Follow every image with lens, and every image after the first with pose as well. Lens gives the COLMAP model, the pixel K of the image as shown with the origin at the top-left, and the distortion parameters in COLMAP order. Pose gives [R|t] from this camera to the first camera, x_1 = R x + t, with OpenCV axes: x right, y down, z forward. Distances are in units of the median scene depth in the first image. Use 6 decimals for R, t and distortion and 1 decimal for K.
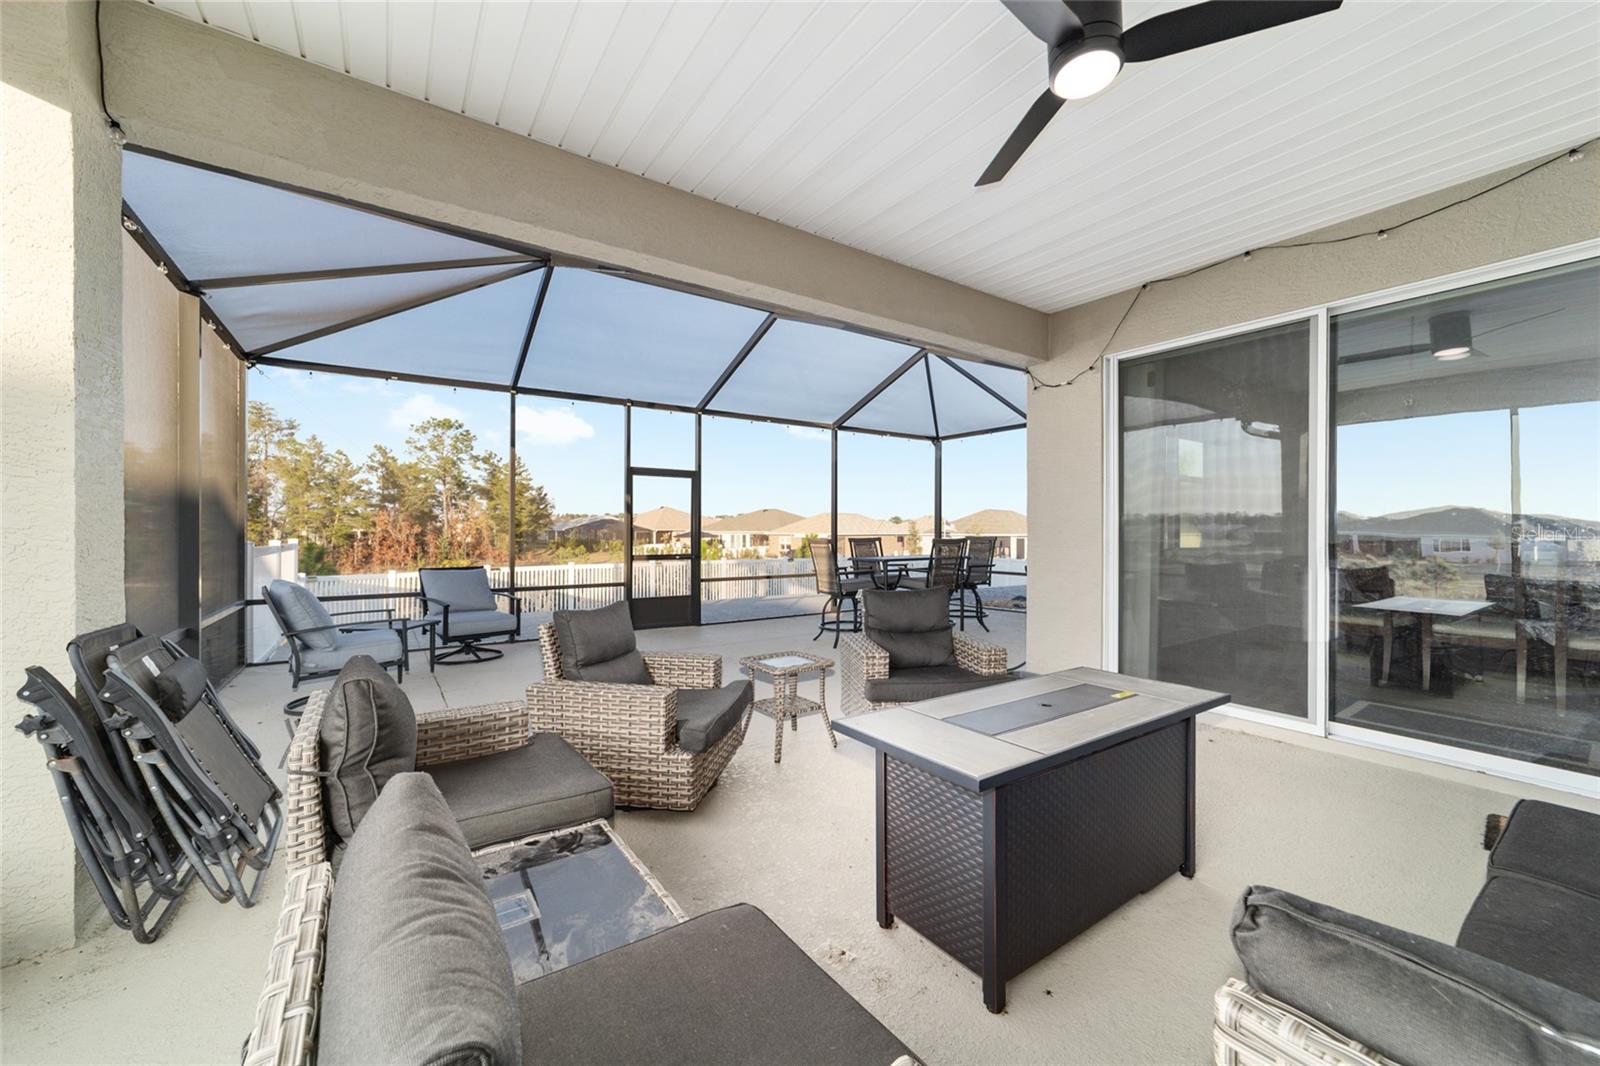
lens RADIAL K [[610.5, 0, 800.6], [0, 610.5, 535.5], [0, 0, 1]] dist [-0.015514, 0.006086]
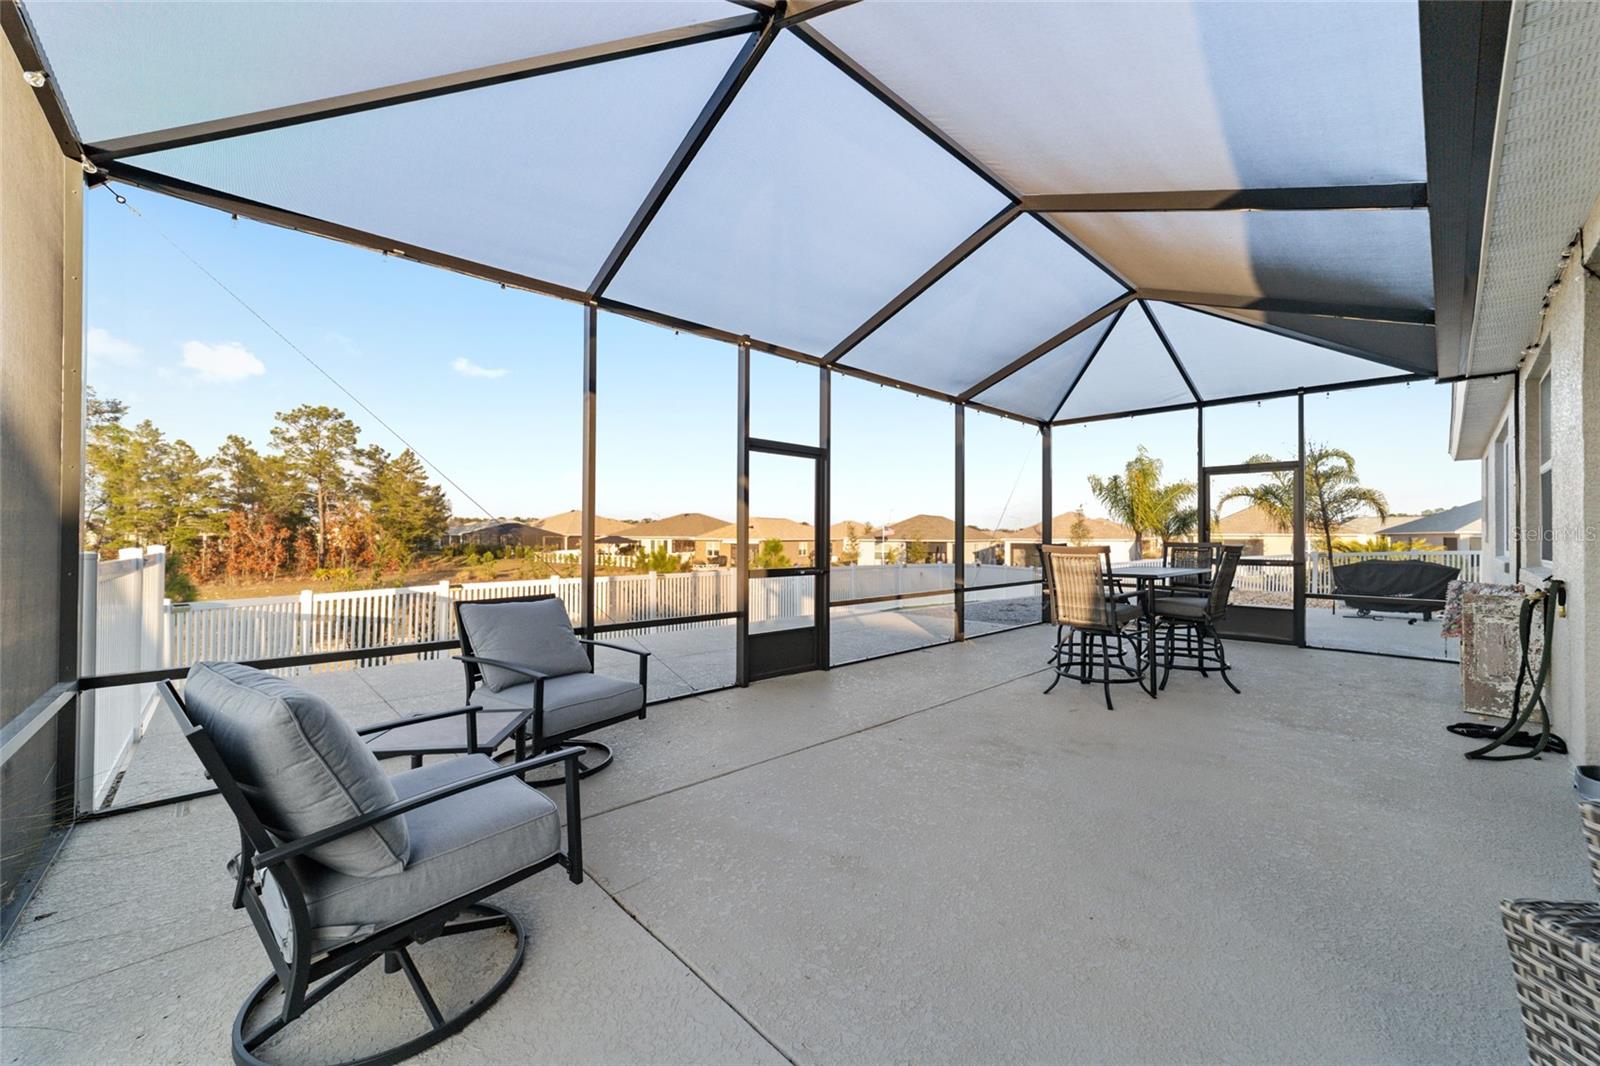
lens RADIAL K [[610.5, 0, 802.6], [0, 610.5, 534.2], [0, 0, 1]] dist [-0.015514, 0.006086]
pose [[0.988139, 0.002133, 0.153547, -0.035736], [-0.000404, 0.999936, -0.011290, 0.000029], [-0.153562, 0.011094, 0.988077, 0.036925]]
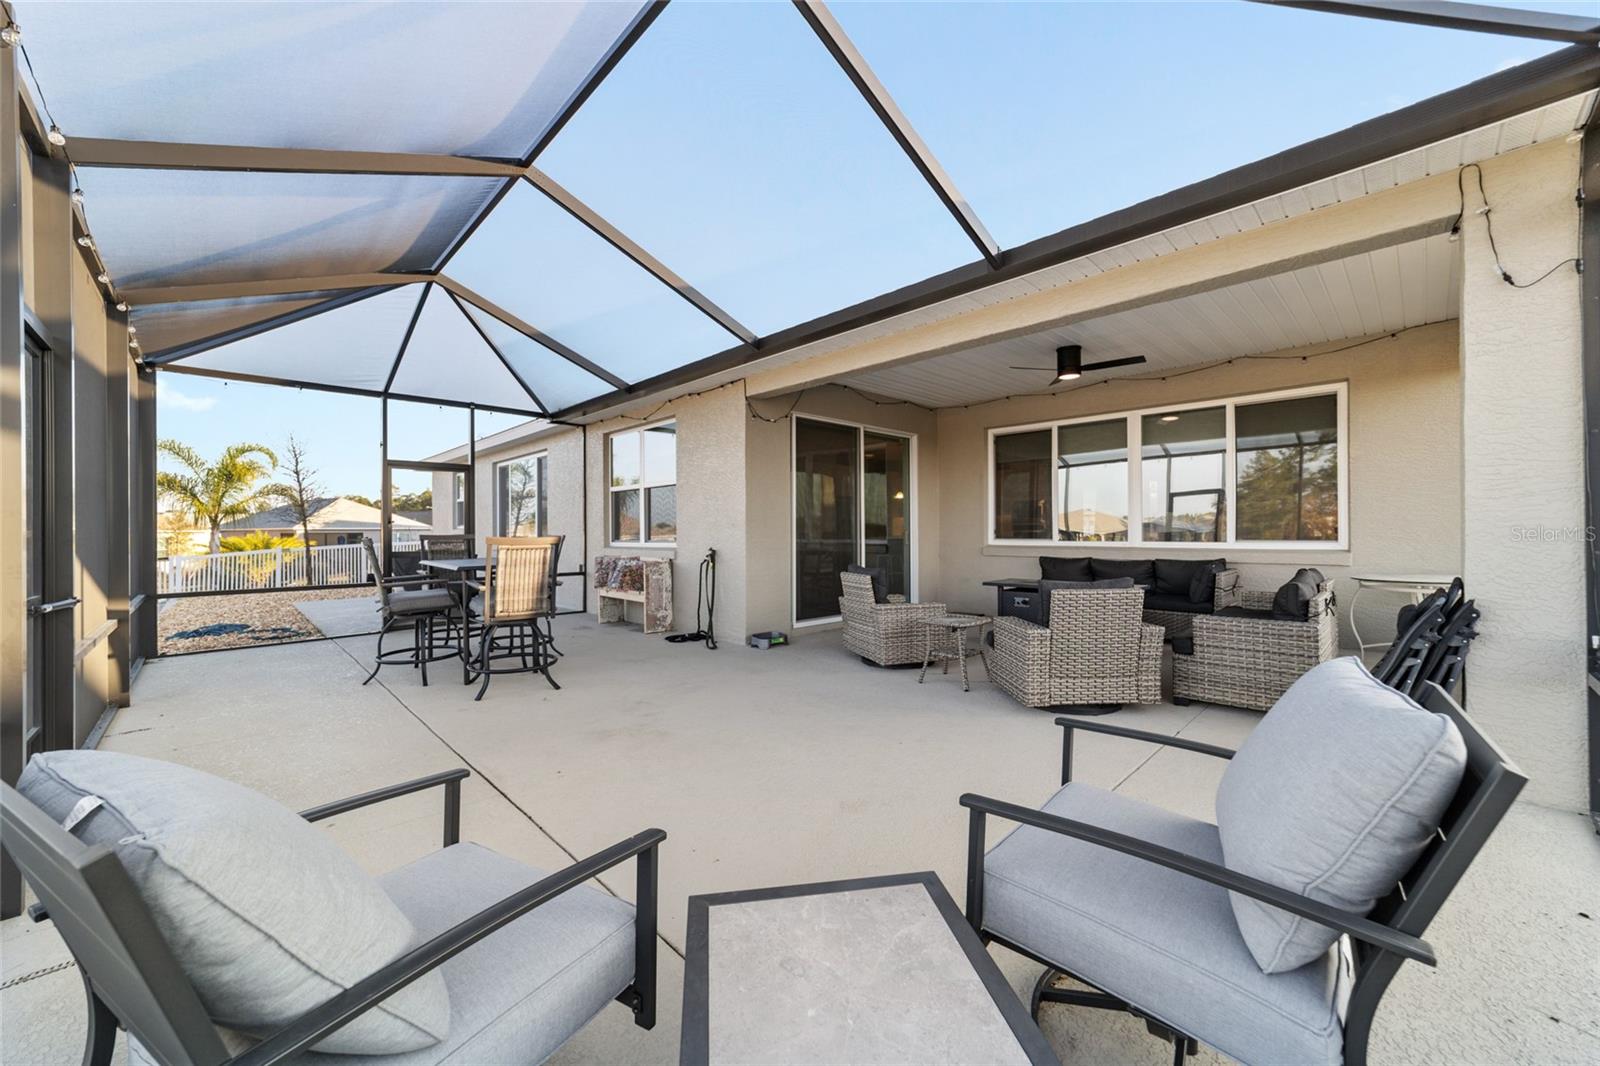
lens RADIAL K [[610.5, 0, 802.2], [0, 610.5, 536.0], [0, 0, 1]] dist [-0.015514, 0.006086]
pose [[-0.169122, -0.007421, 0.985567, -0.066091], [0.012308, 0.999878, 0.009641, 0.000148], [-0.985518, 0.013761, -0.169010, 0.079574]]
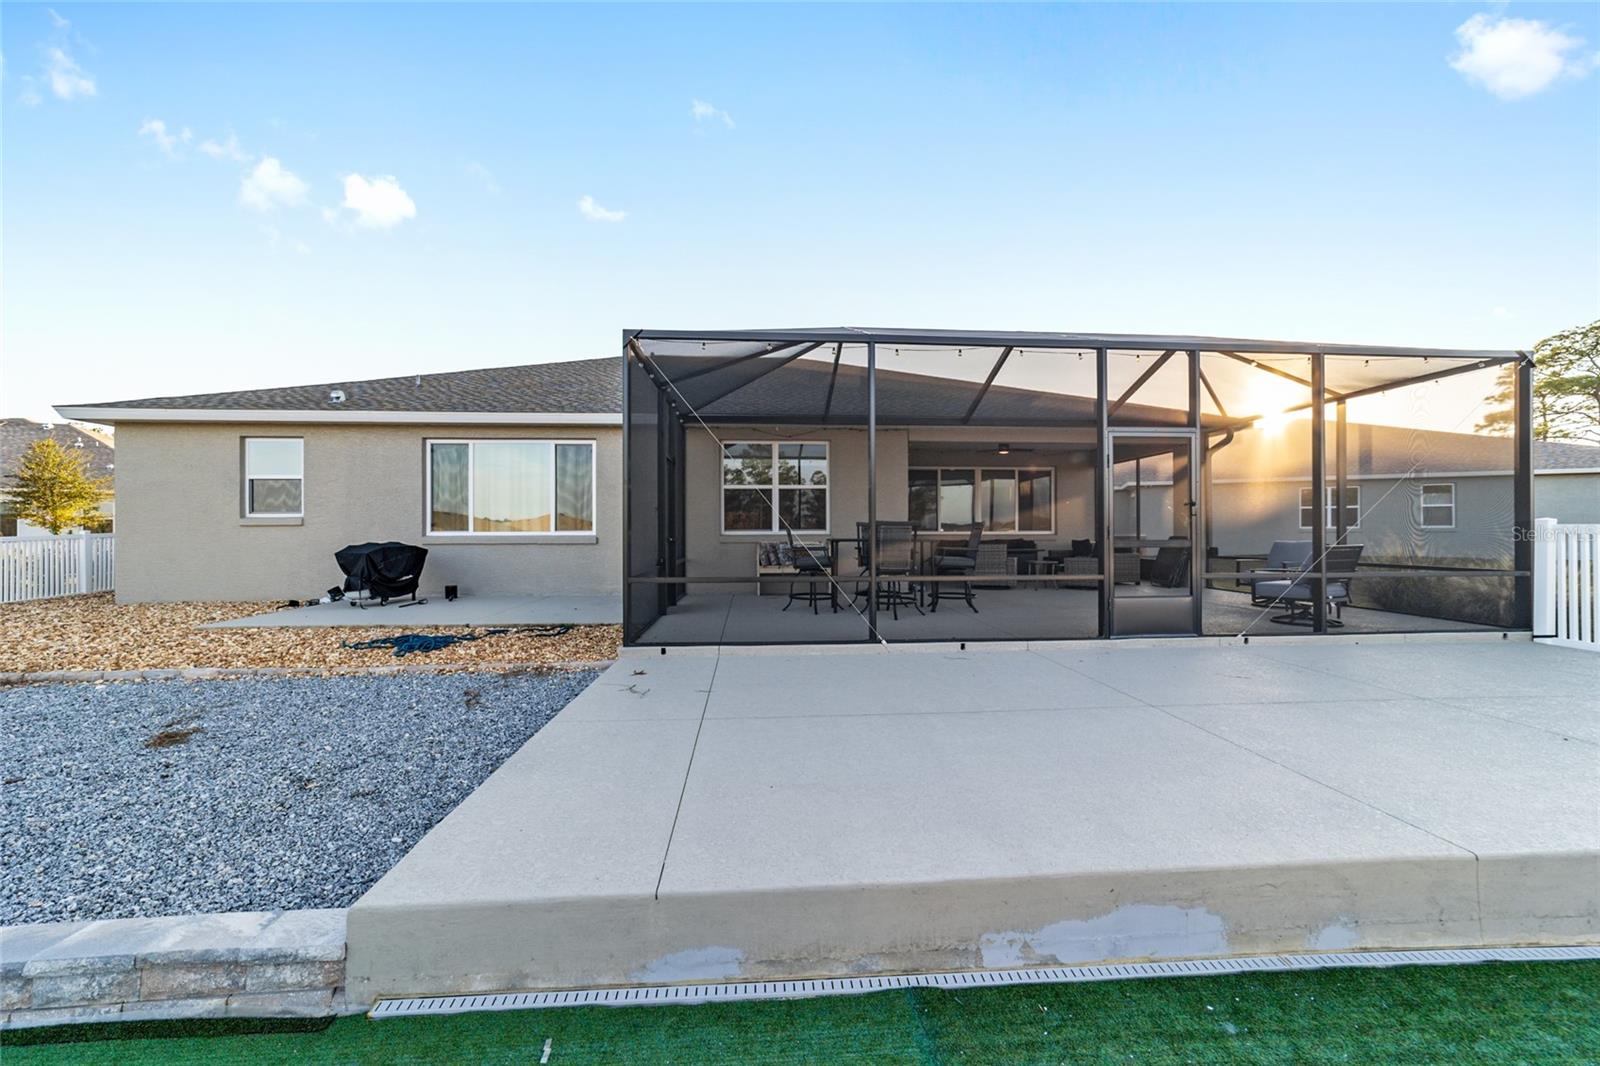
lens RADIAL K [[610.5, 0, 799.2], [0, 610.5, 538.3], [0, 0, 1]] dist [-0.015514, 0.006086]
pose [[-0.862621, -0.004344, 0.505832, -0.026607], [0.004453, 0.999859, 0.016181, 0.001586], [-0.505831, 0.016210, -0.862480, 0.219184]]
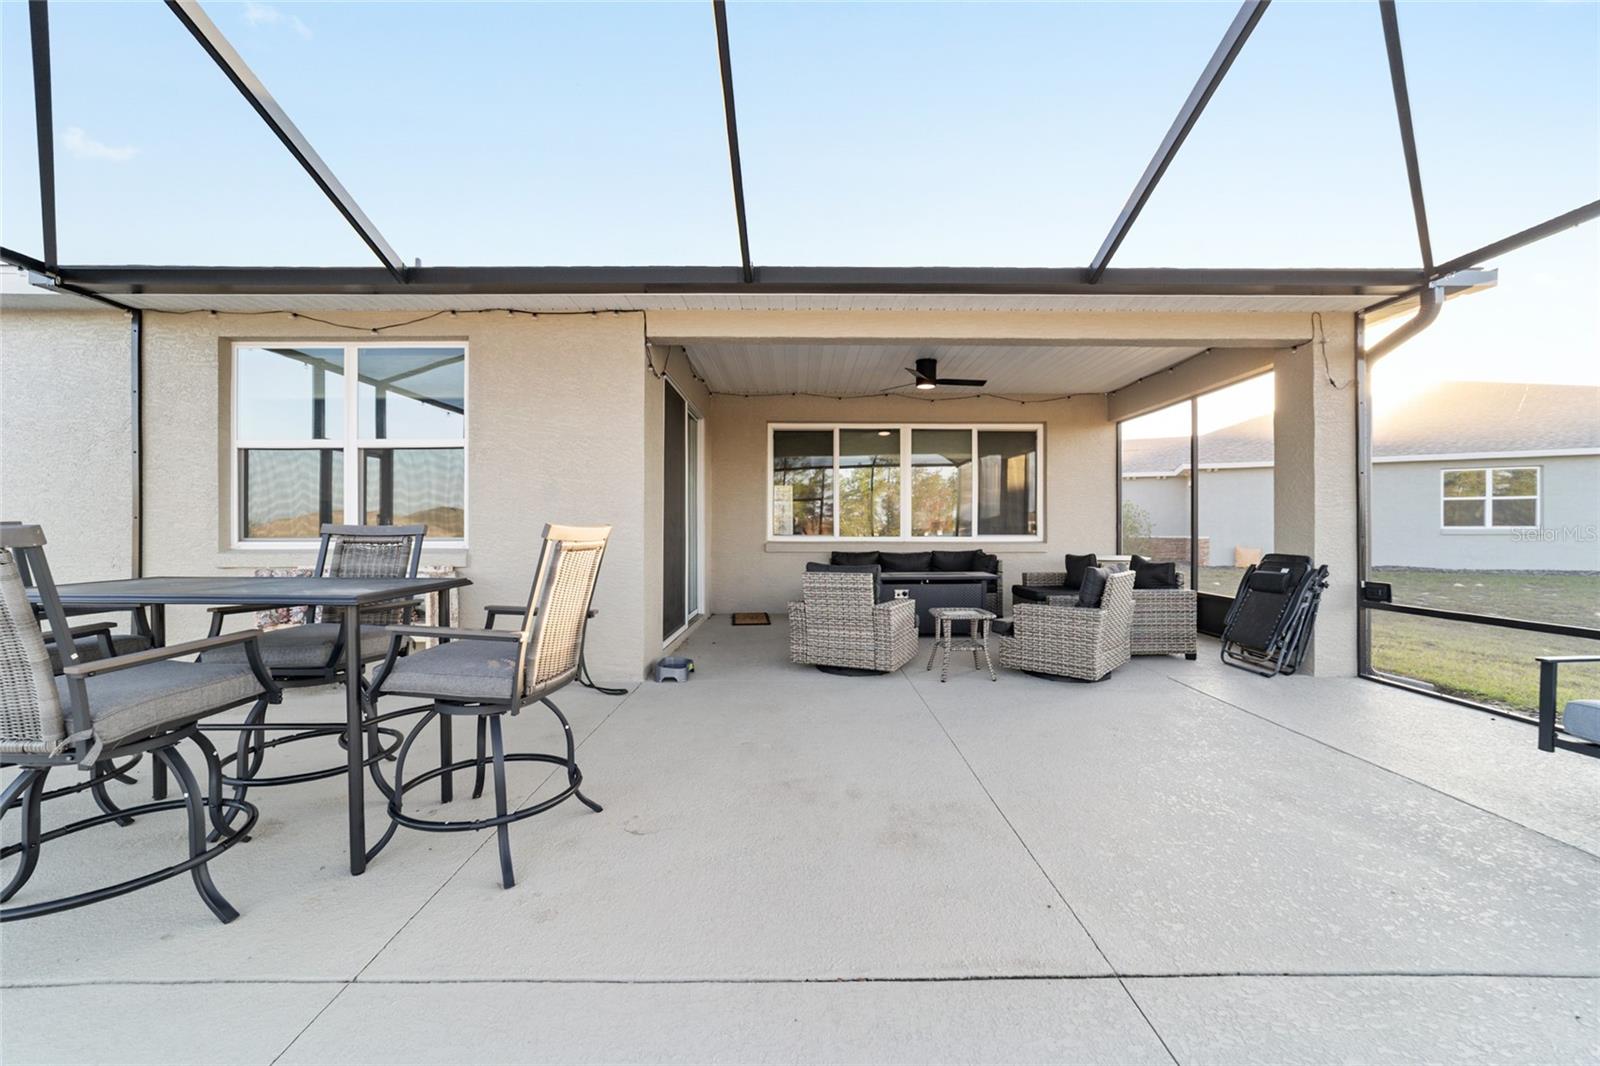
lens RADIAL K [[610.5, 0, 803.3], [0, 610.5, 537.7], [0, 0, 1]] dist [-0.015514, 0.006086]
pose [[-0.829478, -0.008813, 0.558470, -0.024425], [0.003072, 0.999788, 0.020339, 0.000543], [-0.558531, 0.018587, -0.829275, 0.118662]]
